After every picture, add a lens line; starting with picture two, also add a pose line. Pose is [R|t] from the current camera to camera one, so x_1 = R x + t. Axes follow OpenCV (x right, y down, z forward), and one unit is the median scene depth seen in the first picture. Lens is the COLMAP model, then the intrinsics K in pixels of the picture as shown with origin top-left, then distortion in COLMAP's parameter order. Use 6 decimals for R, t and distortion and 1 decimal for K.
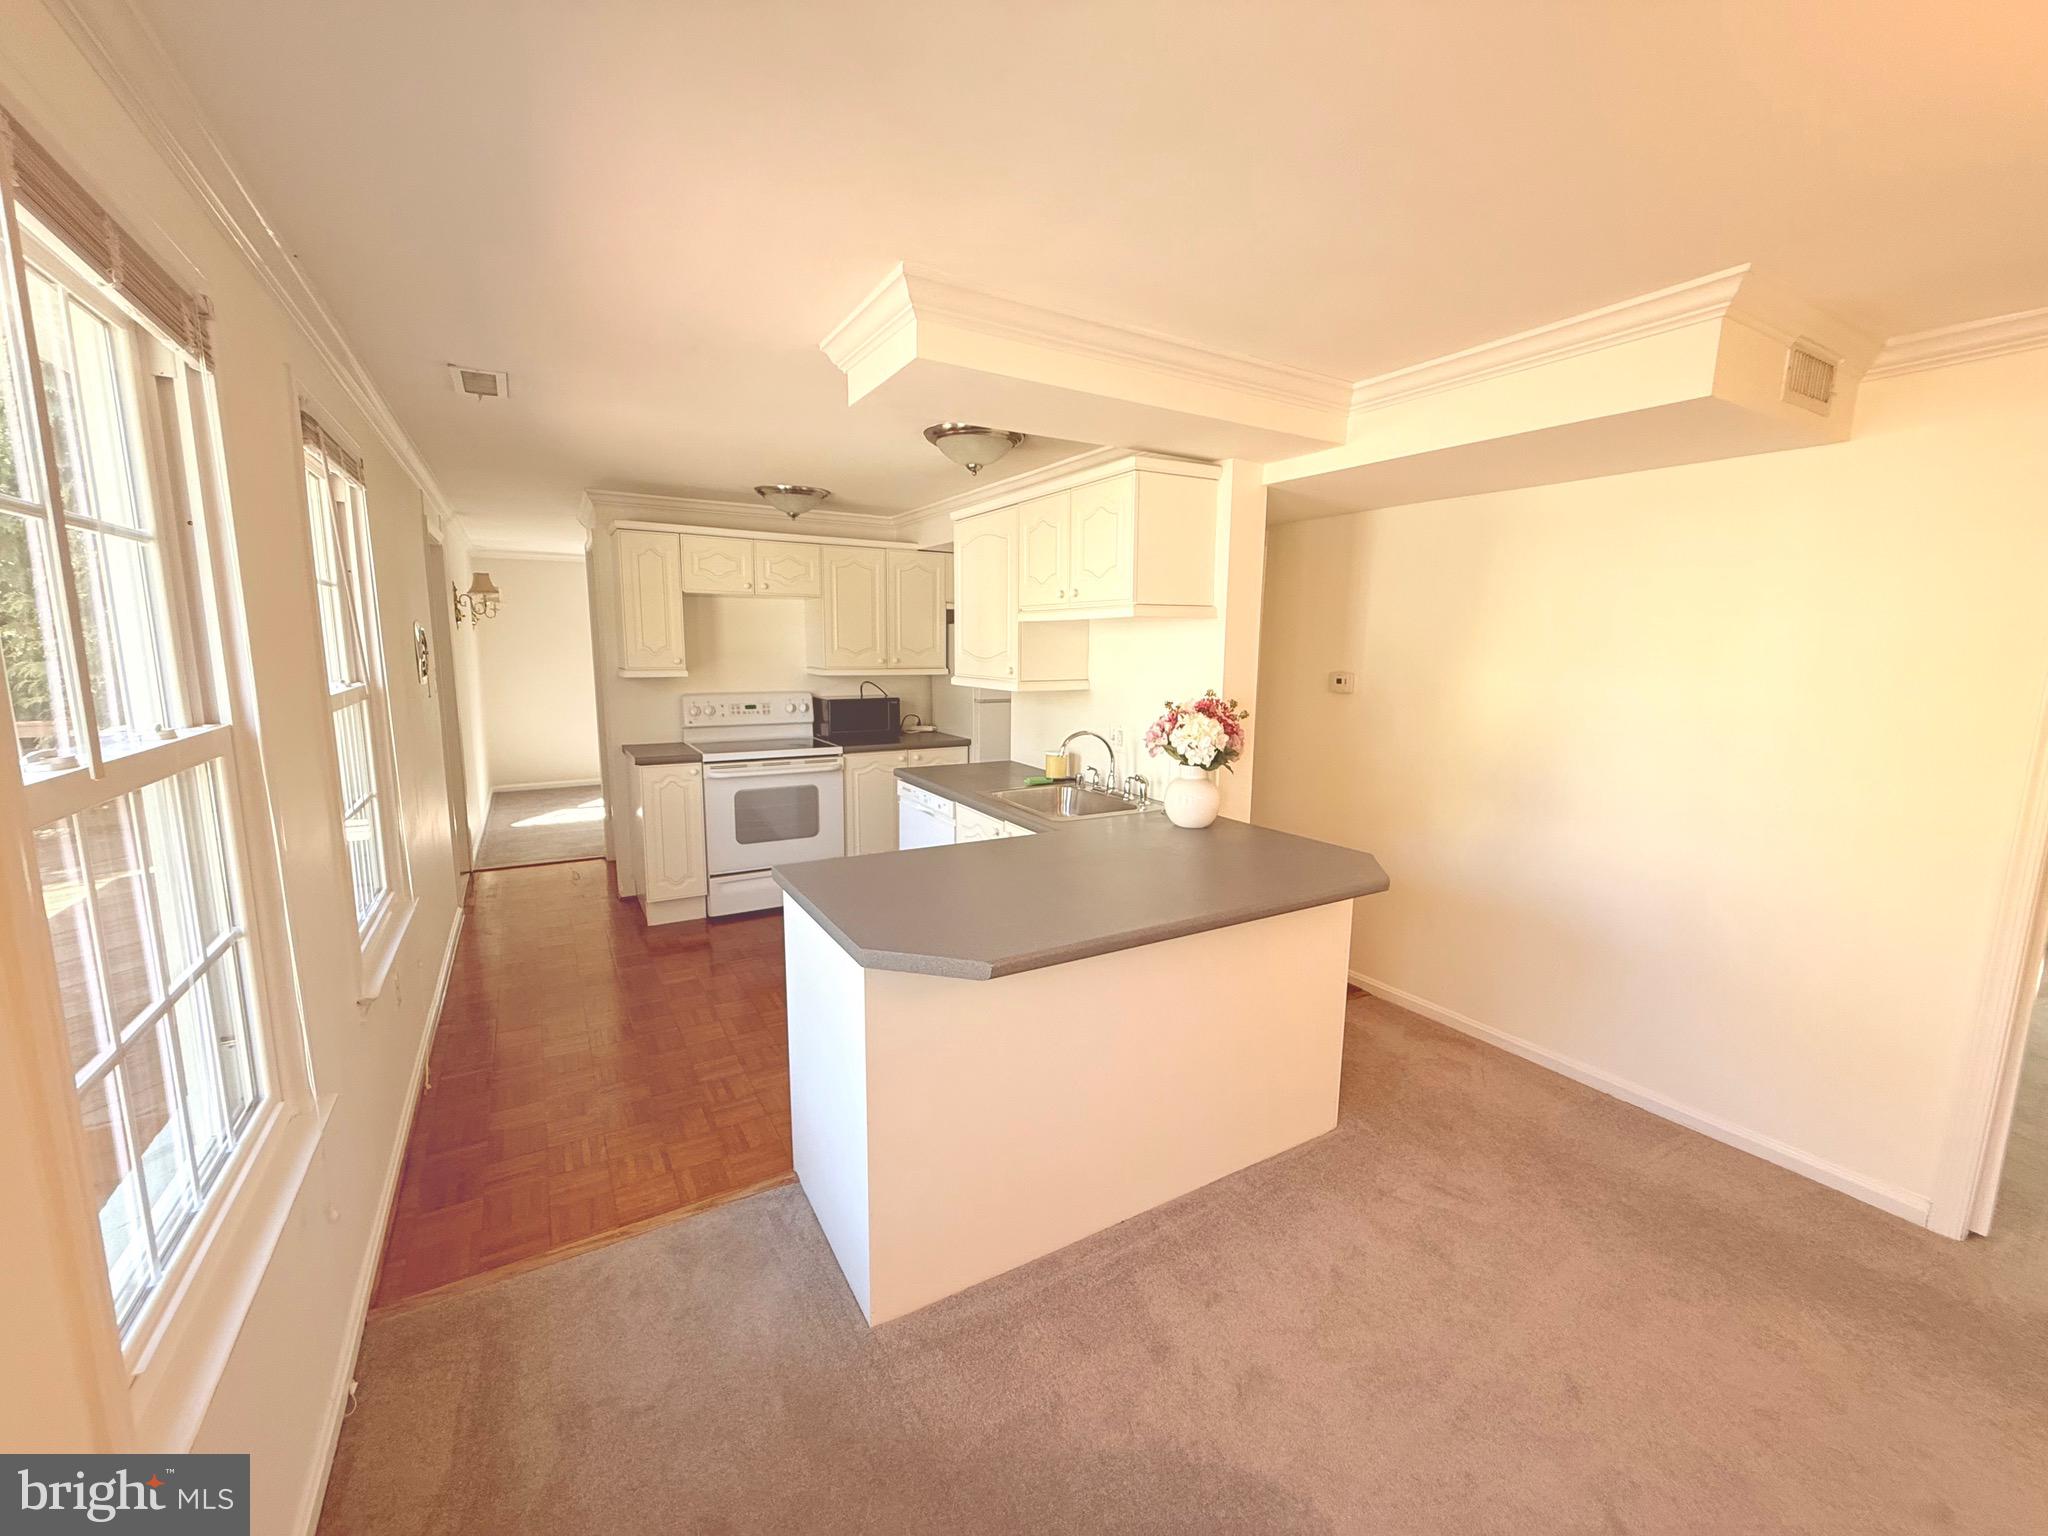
lens RADIAL K [[810.9, 0, 1024.0], [0, 810.9, 768.0], [0, 0, 1]] dist [-0.000758, -0.000182]
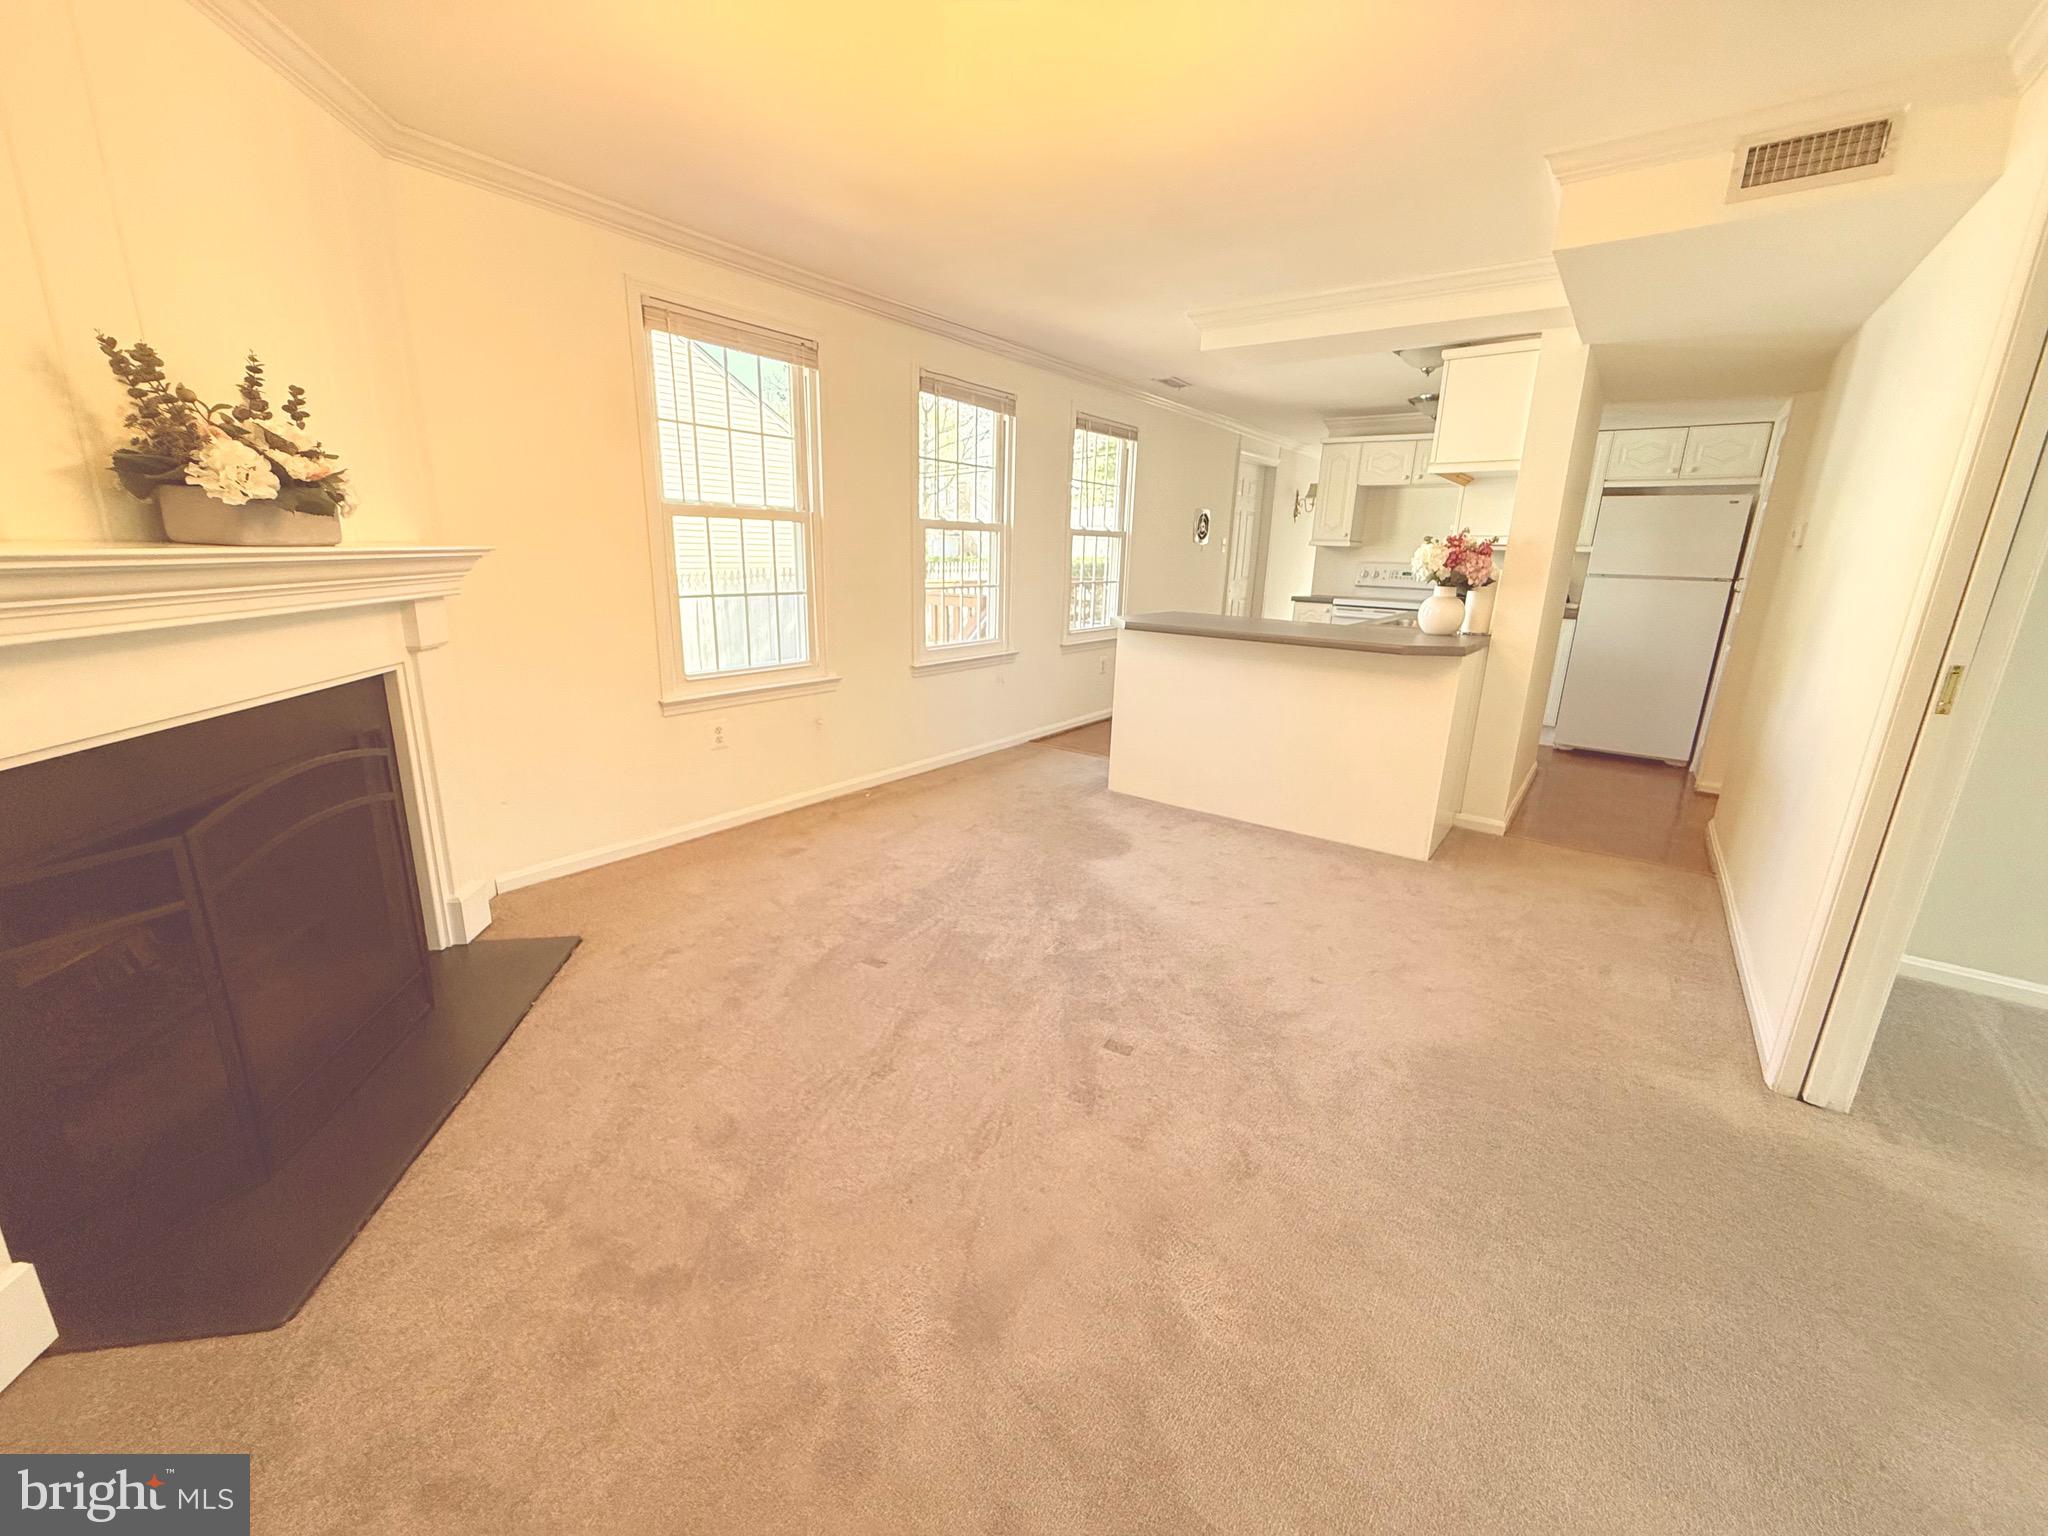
lens RADIAL K [[810.9, 0, 1024.0], [0, 810.9, 768.0], [0, 0, 1]] dist [-0.000758, -0.000182]
pose [[0.391698, 0.237855, -0.888818, 0.752769], [-0.155221, 0.969245, 0.190972, 0.085578], [0.906906, 0.063160, 0.416571, -0.094338]]
